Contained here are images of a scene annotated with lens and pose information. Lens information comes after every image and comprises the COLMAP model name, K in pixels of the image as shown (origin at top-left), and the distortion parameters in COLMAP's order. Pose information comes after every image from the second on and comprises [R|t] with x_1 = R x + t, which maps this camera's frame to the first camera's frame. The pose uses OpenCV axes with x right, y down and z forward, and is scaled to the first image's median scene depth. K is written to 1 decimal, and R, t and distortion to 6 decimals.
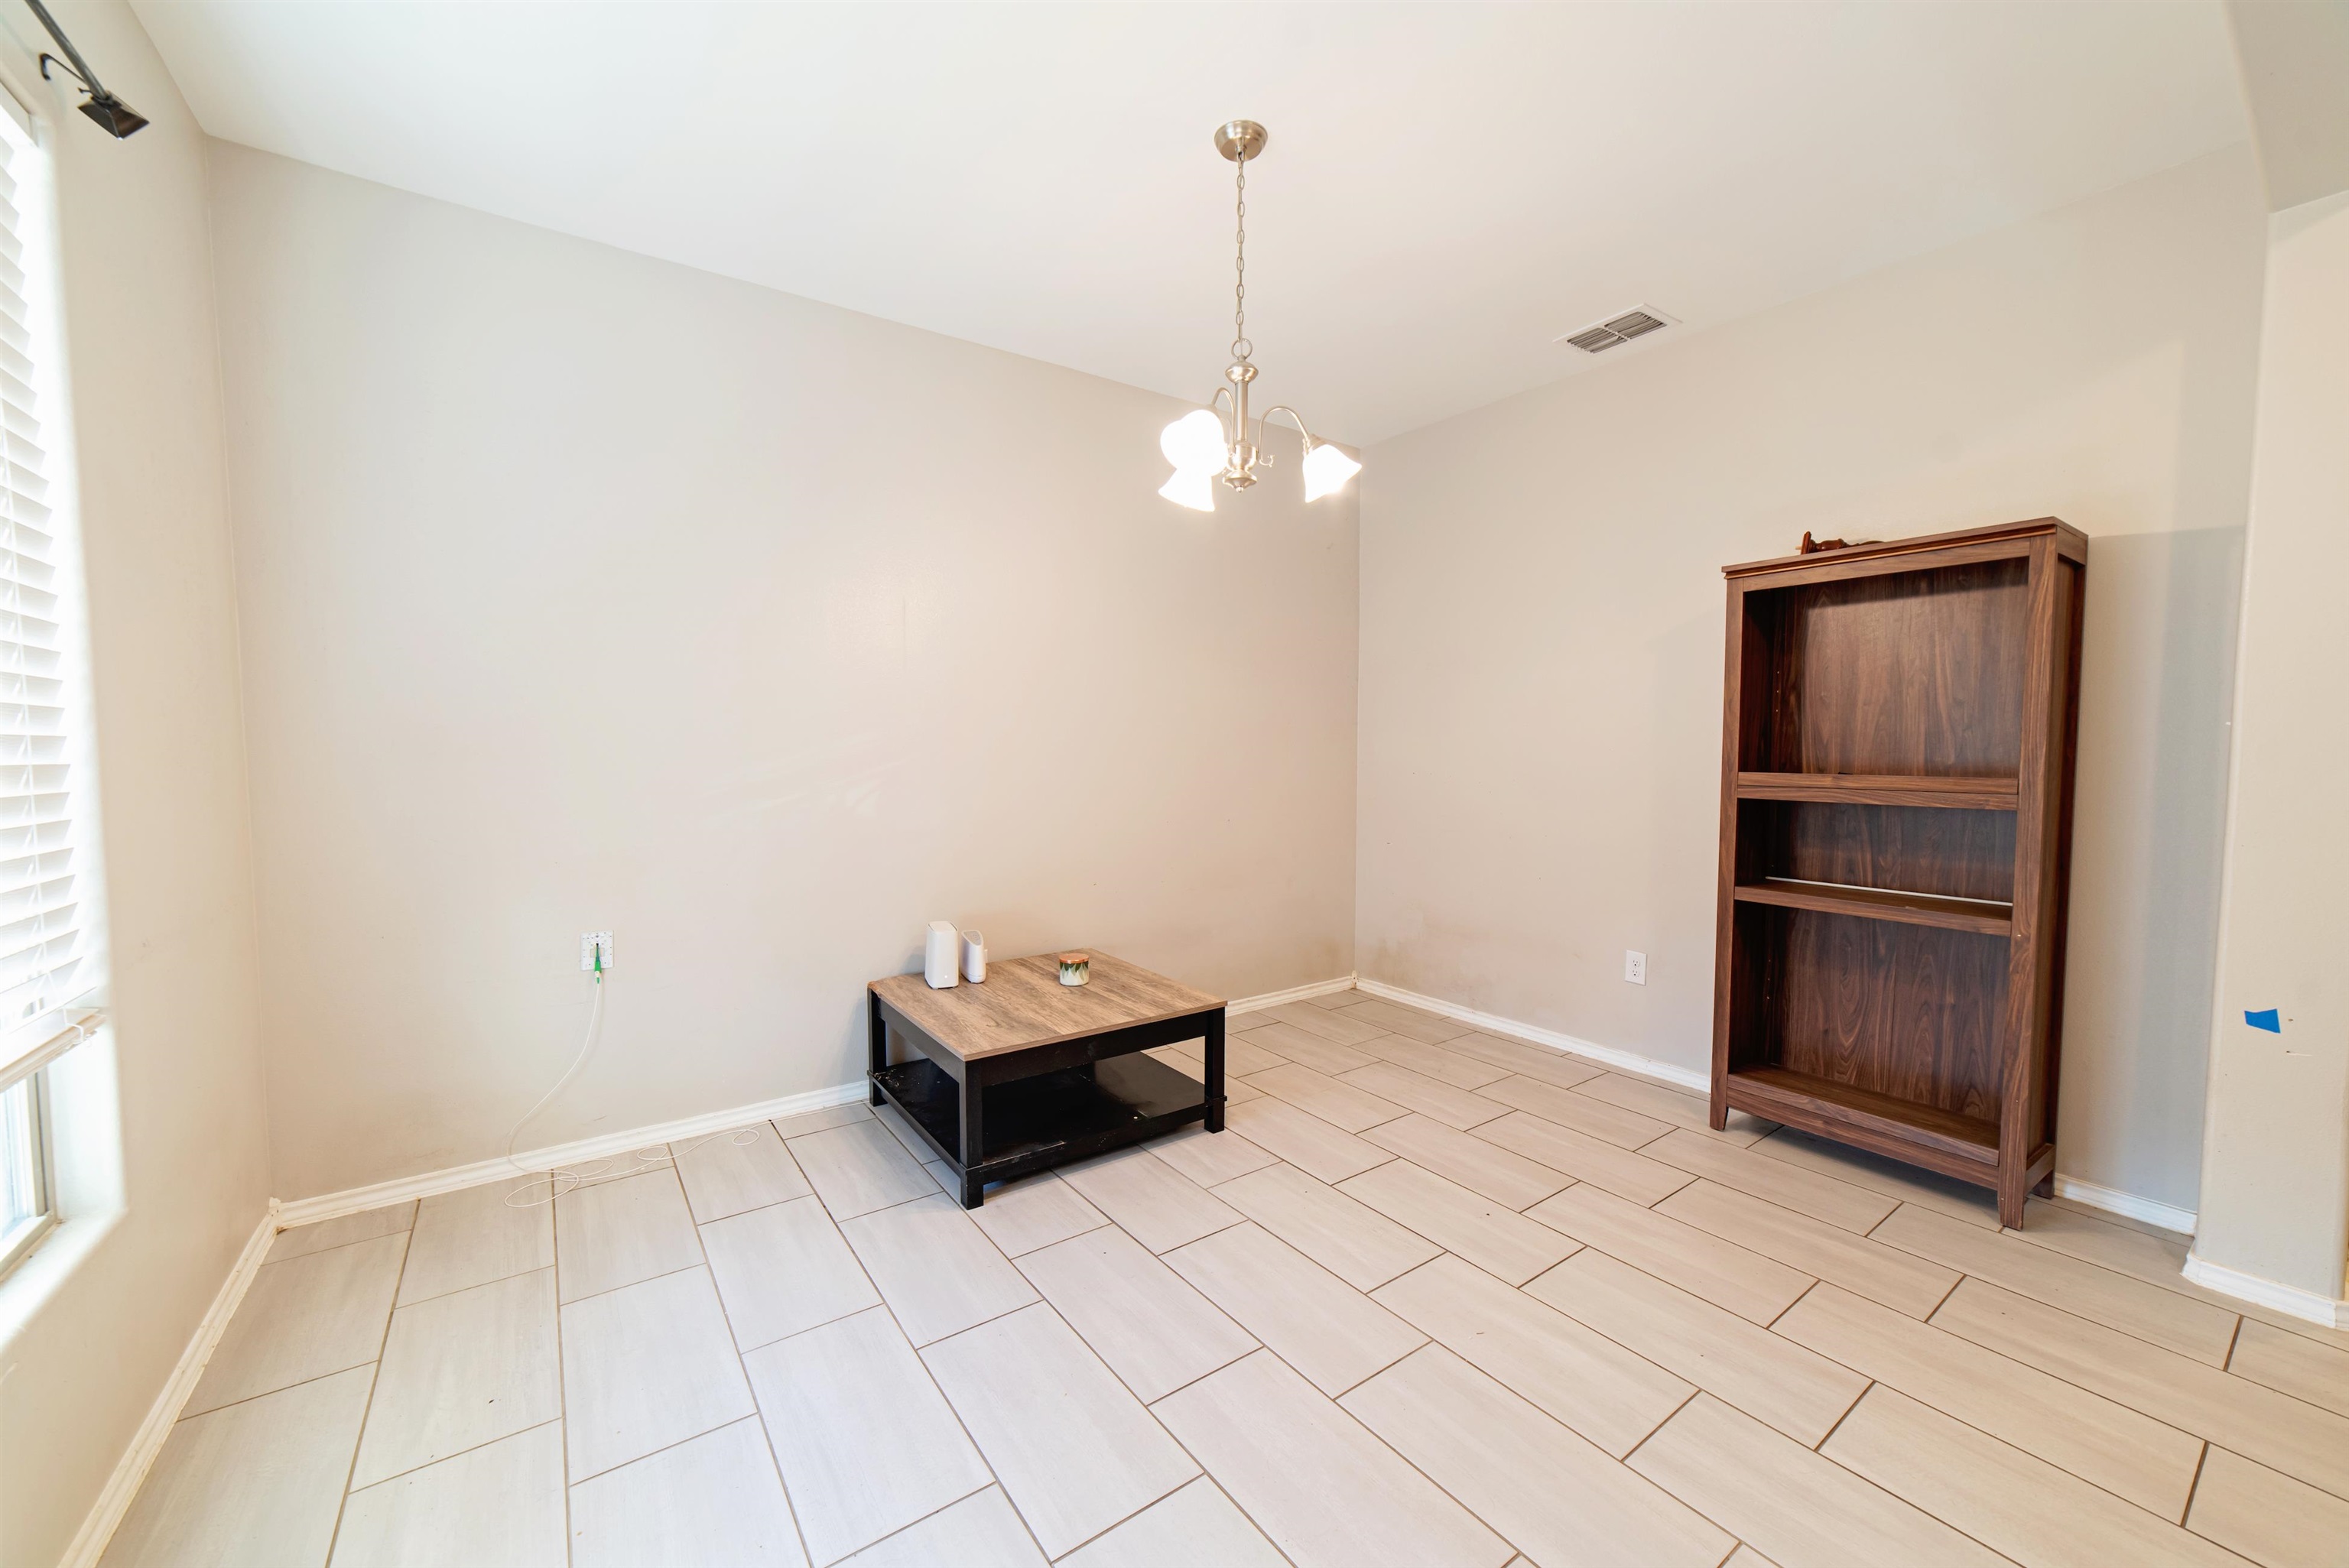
lens RADIAL K [[894.1, 0, 1184.9], [0, 894.1, 791.2], [0, 0, 1]] dist [-0.010503, 0.002431]
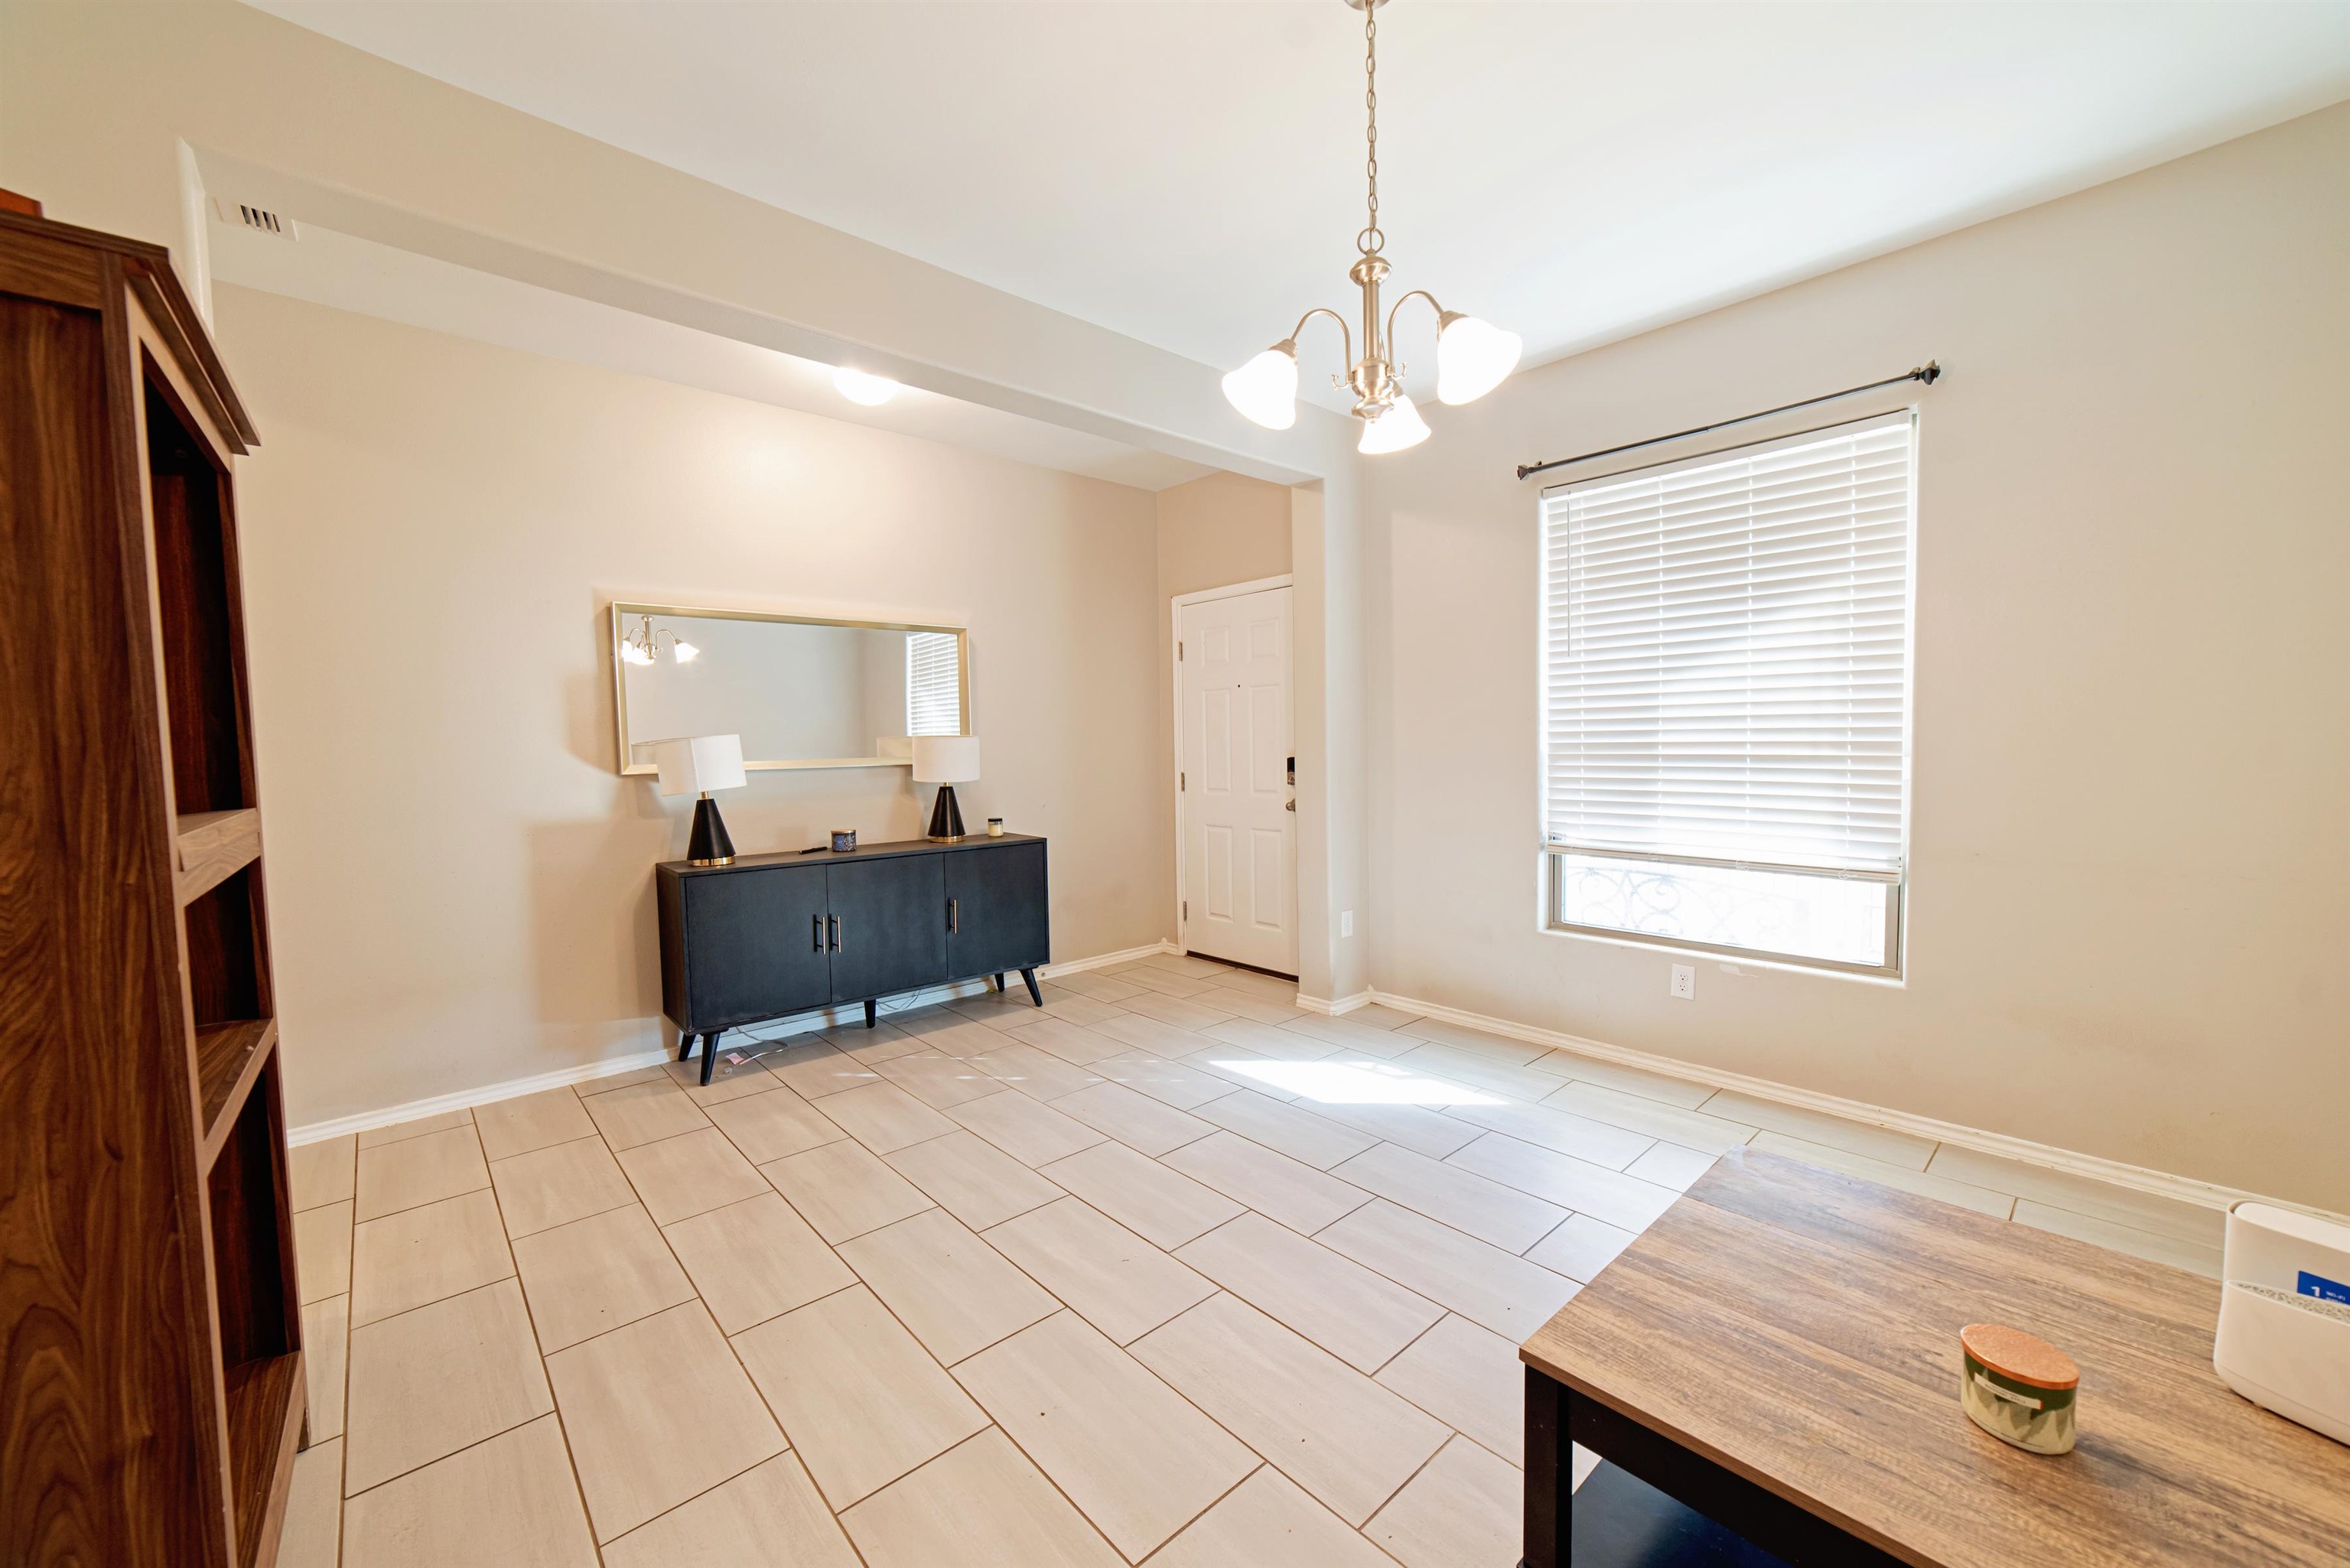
lens RADIAL K [[894.5, 0, 1170.9], [0, 894.5, 788.7], [0, 0, 1]] dist [-0.010503, 0.002431]
pose [[-0.994870, 0.019989, -0.099166, 0.300076], [0.010003, 0.994918, 0.100191, -0.086724], [0.100665, 0.098685, -0.990014, 1.668322]]
